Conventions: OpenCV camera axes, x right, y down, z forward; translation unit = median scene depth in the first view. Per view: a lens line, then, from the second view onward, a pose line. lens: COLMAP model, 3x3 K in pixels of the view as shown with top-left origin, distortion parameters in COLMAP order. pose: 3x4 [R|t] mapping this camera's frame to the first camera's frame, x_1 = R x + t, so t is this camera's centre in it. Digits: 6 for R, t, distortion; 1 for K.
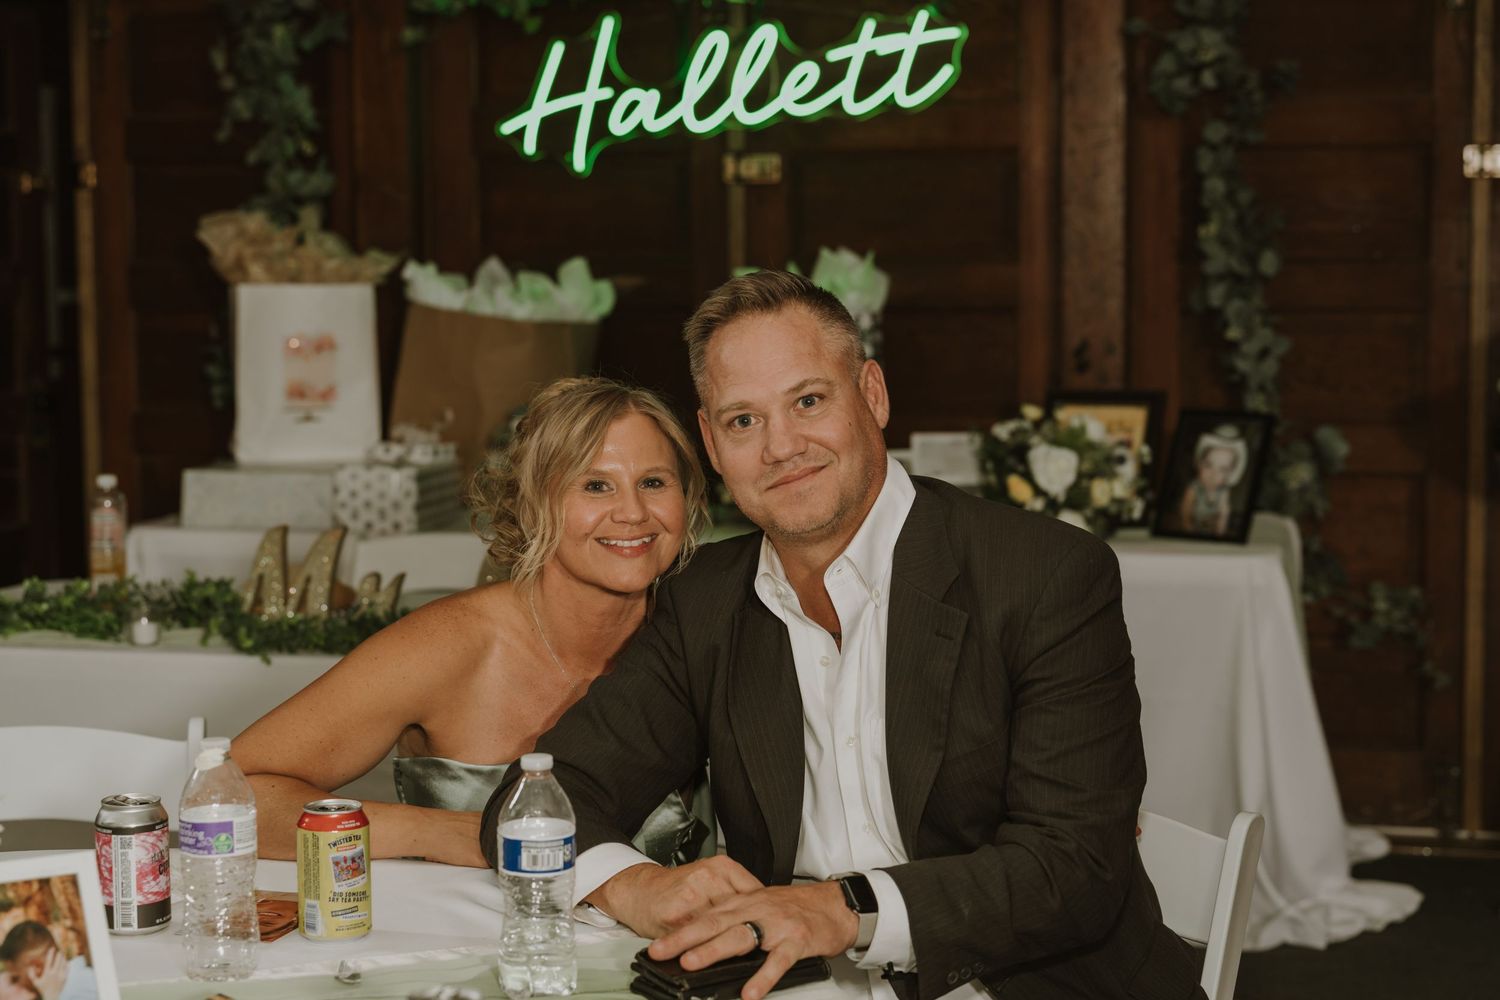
lens RADIAL K [[2723.3, 0, 748.4], [0, 2723.3, 495.8], [0, 0, 1]] dist [-0.013428, 0.000000]
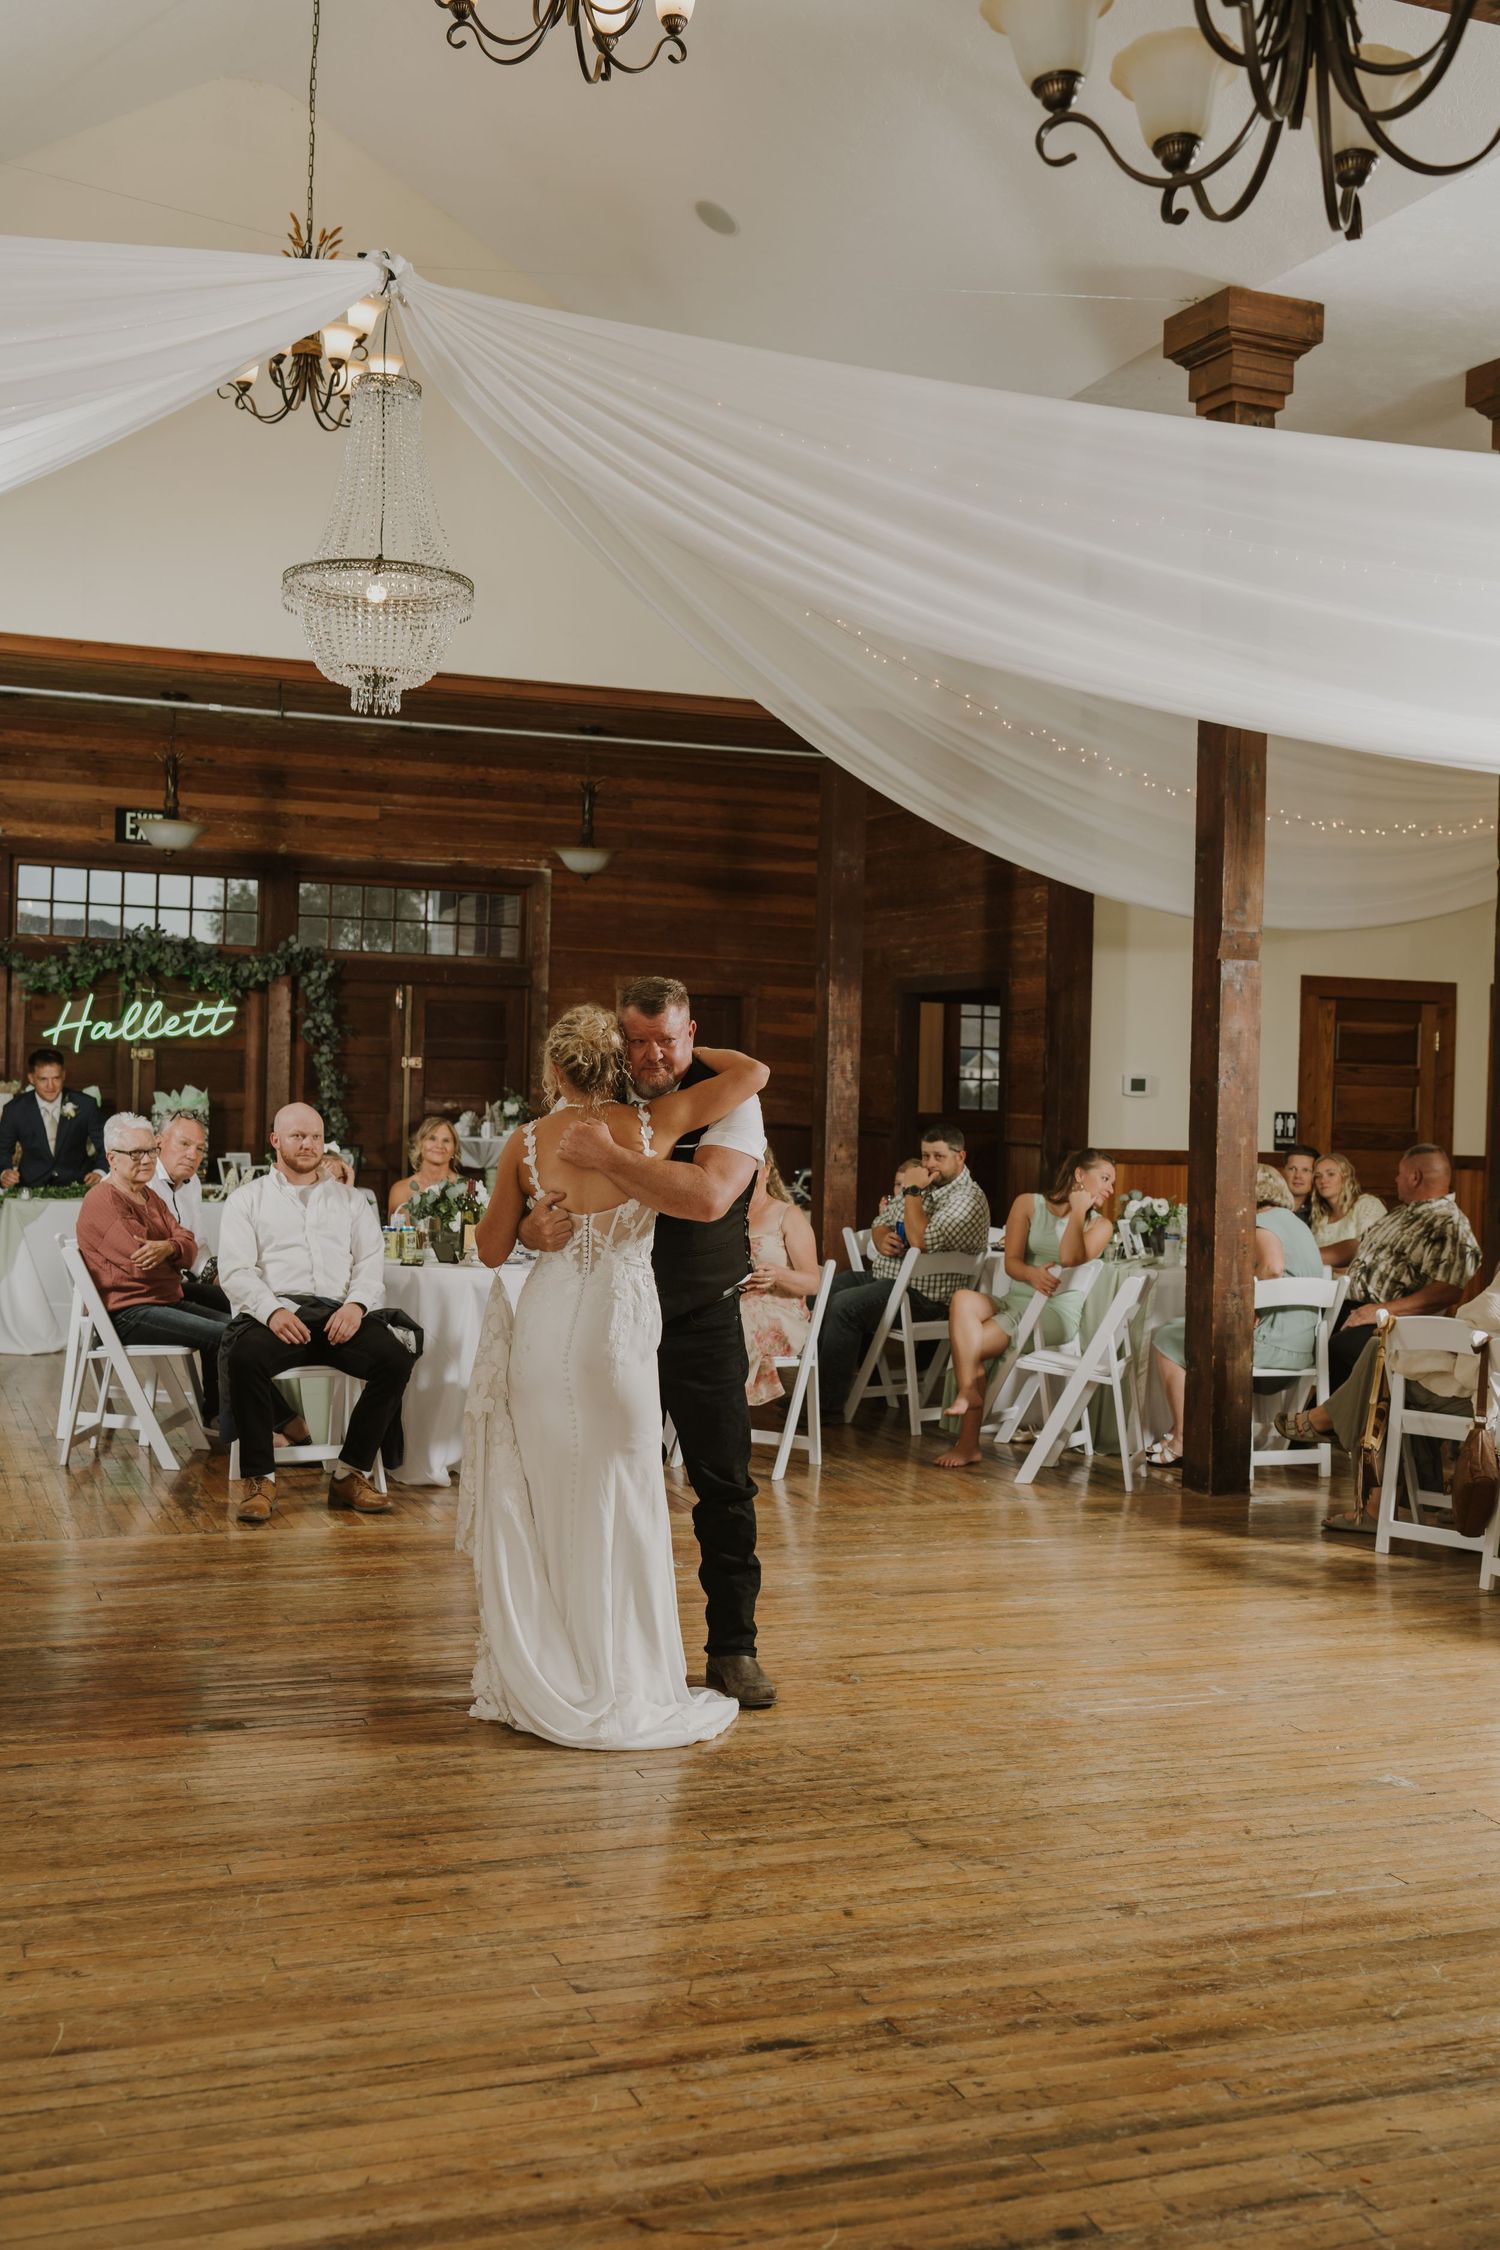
lens RADIAL K [[2221.2, 0, 735.8], [0, 2221.2, 1118.0], [0, 0, 1]] dist [-0.000050, 0.000000]
pose [[0.791712, 0.018529, 0.610613, -0.873056], [0.027372, 0.997460, -0.065758, 0.099872], [-0.610281, 0.068775, 0.789194, -1.055695]]
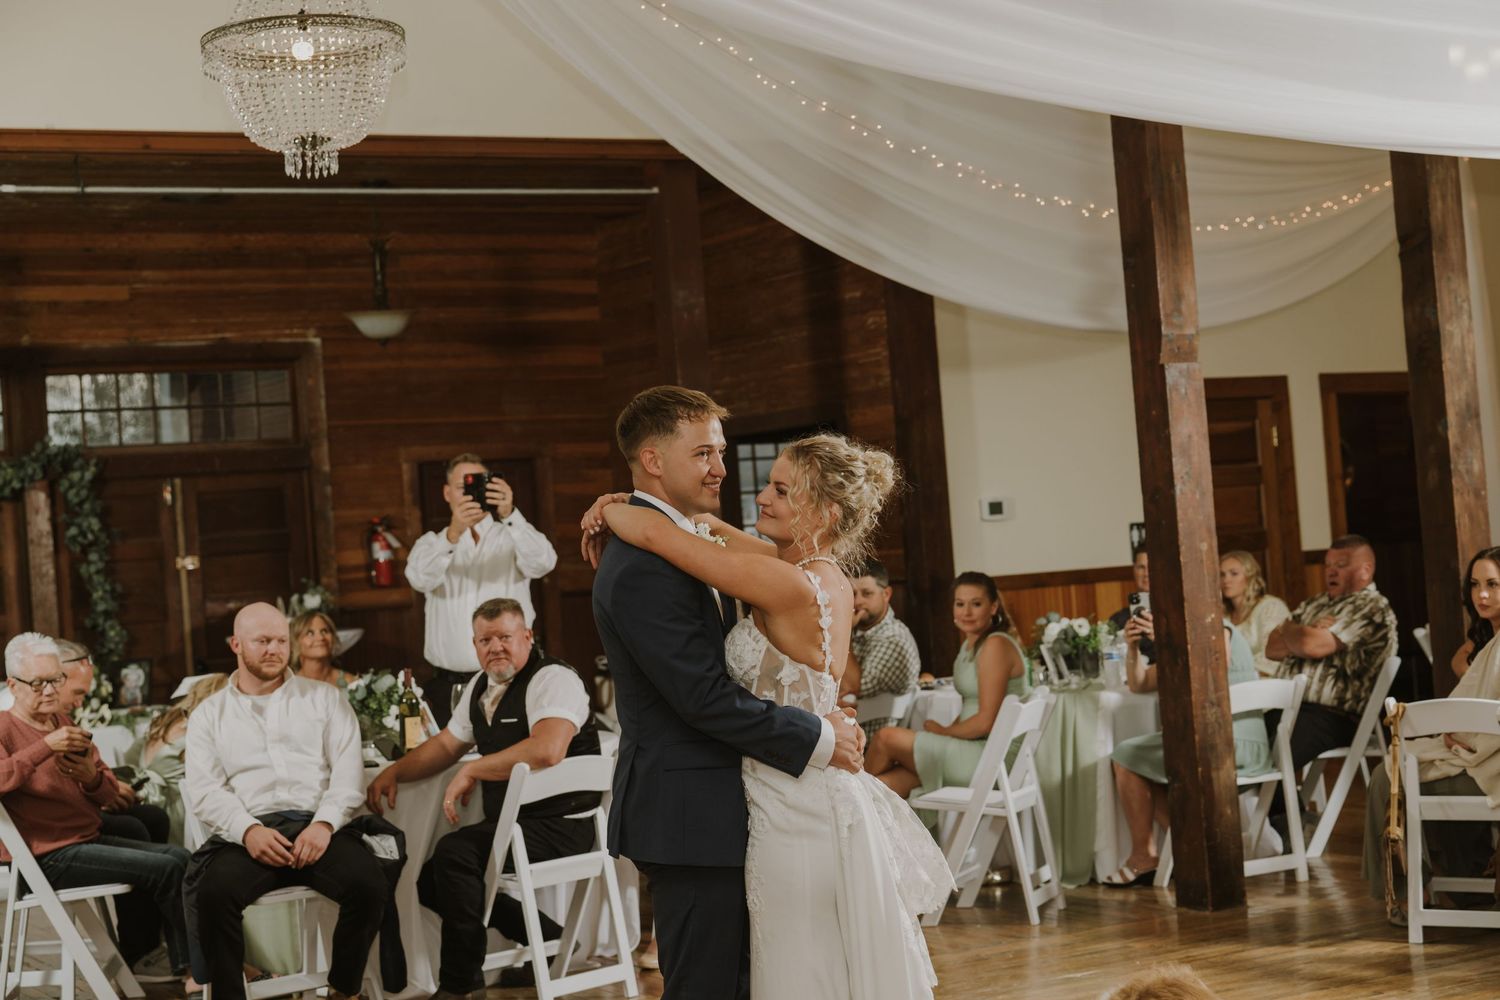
lens RADIAL K [[2426.1, 0, 745.8], [0, 2426.1, 495.7], [0, 0, 1]] dist [-0.001505, 0.000000]
pose [[0.684703, -0.028872, 0.728250, -1.034406], [0.136974, 0.986508, -0.089672, 0.096296], [-0.715835, 0.161150, 0.679419, -0.973845]]
